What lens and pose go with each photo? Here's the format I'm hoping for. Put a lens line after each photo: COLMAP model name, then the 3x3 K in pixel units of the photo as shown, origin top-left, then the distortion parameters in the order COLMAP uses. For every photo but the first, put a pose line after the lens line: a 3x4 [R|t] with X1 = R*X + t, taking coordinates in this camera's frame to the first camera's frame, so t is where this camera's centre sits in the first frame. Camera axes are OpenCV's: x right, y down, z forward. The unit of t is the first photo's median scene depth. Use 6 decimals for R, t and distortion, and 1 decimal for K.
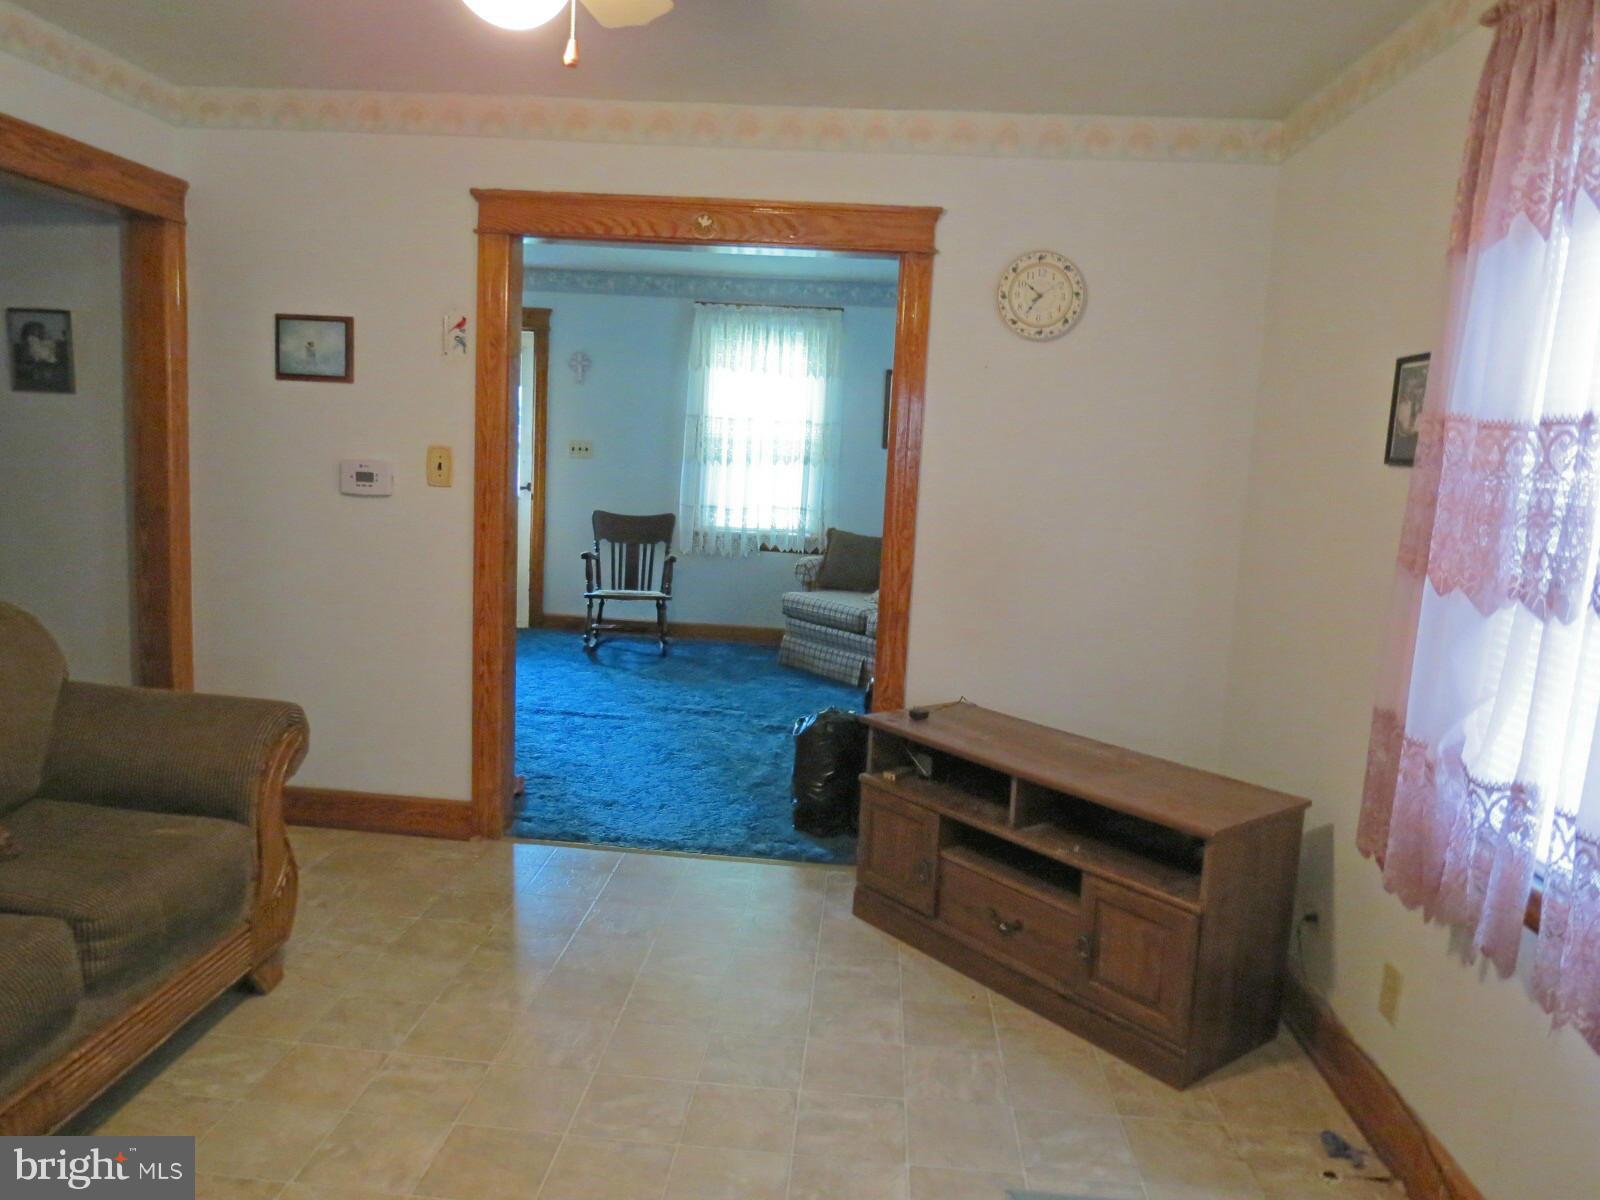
lens RADIAL K [[1132.7, 0, 800.0], [0, 1132.7, 600.0], [0, 0, 1]] dist [-0.027511, -0.000512]
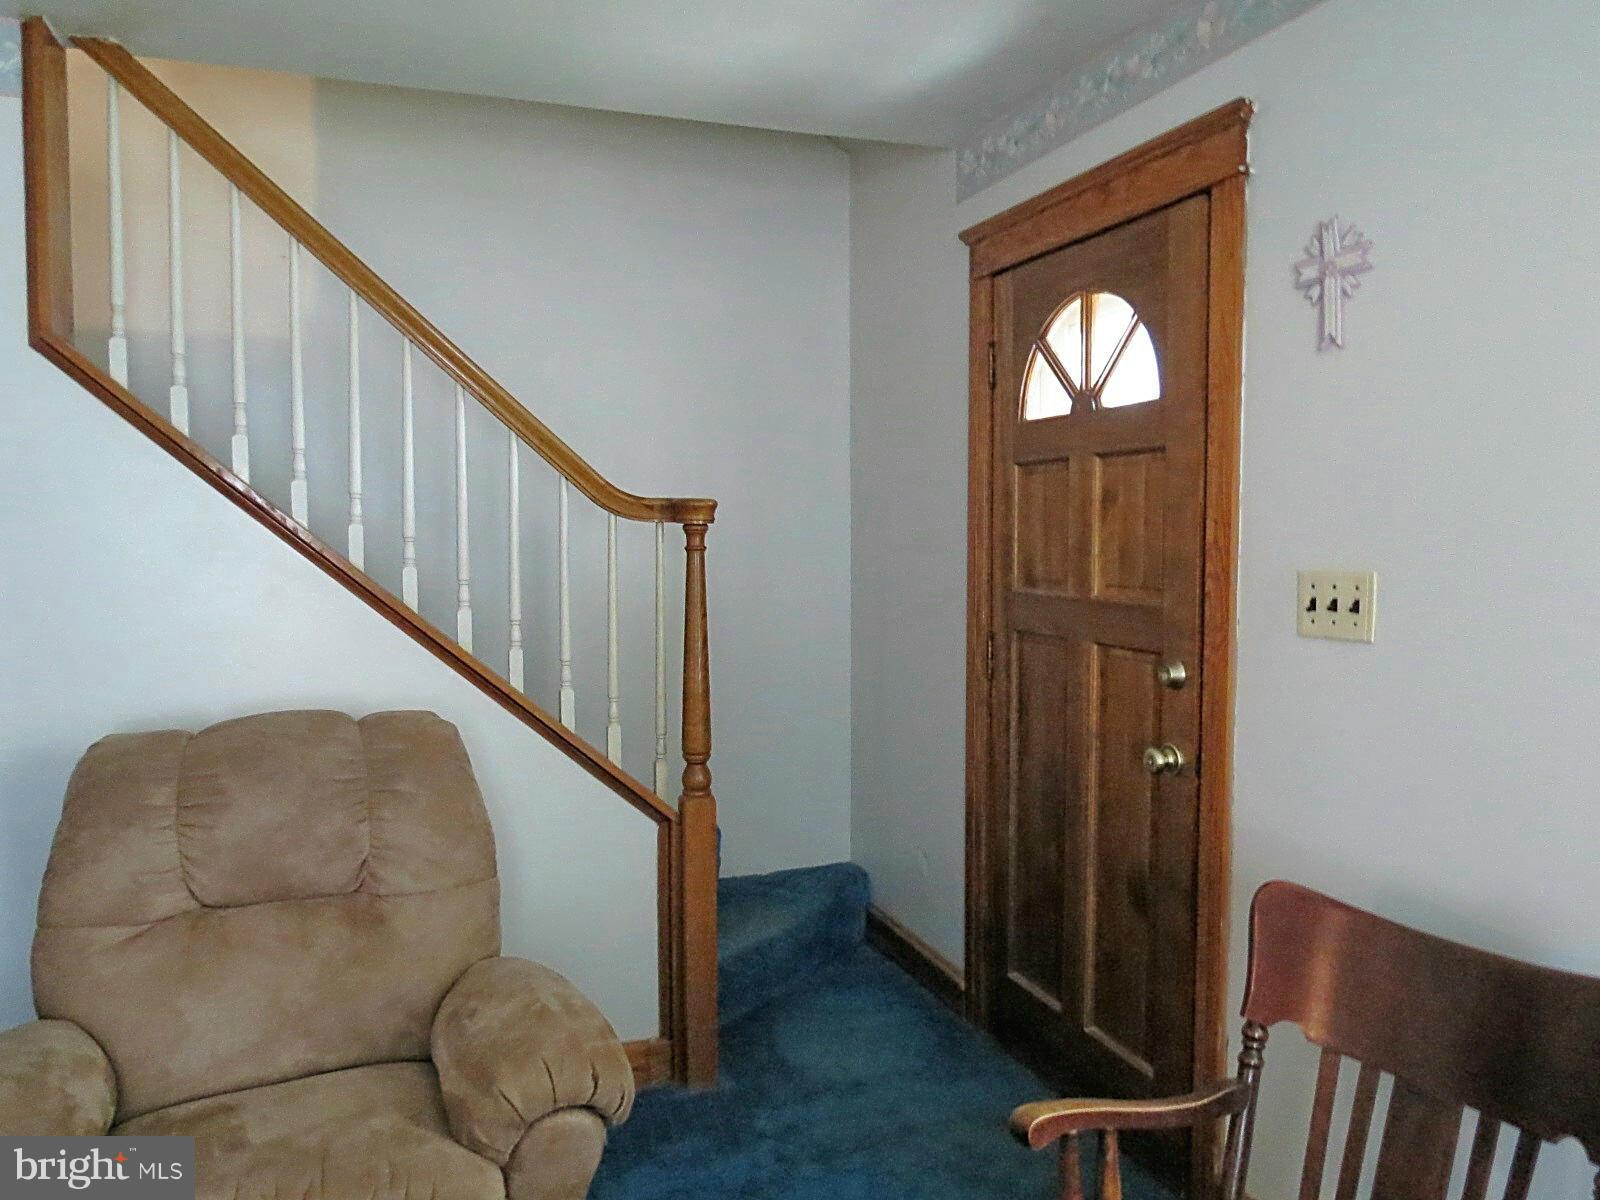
lens RADIAL K [[1110.1, 0, 800.0], [0, 1110.1, 600.0], [0, 0, 1]] dist [-0.005797, -0.002473]
pose [[0.426121, 0.007724, -0.904633, -0.021516], [-0.145951, 0.987451, -0.060318, -0.106396], [0.892816, 0.157735, 0.421901, 0.819109]]
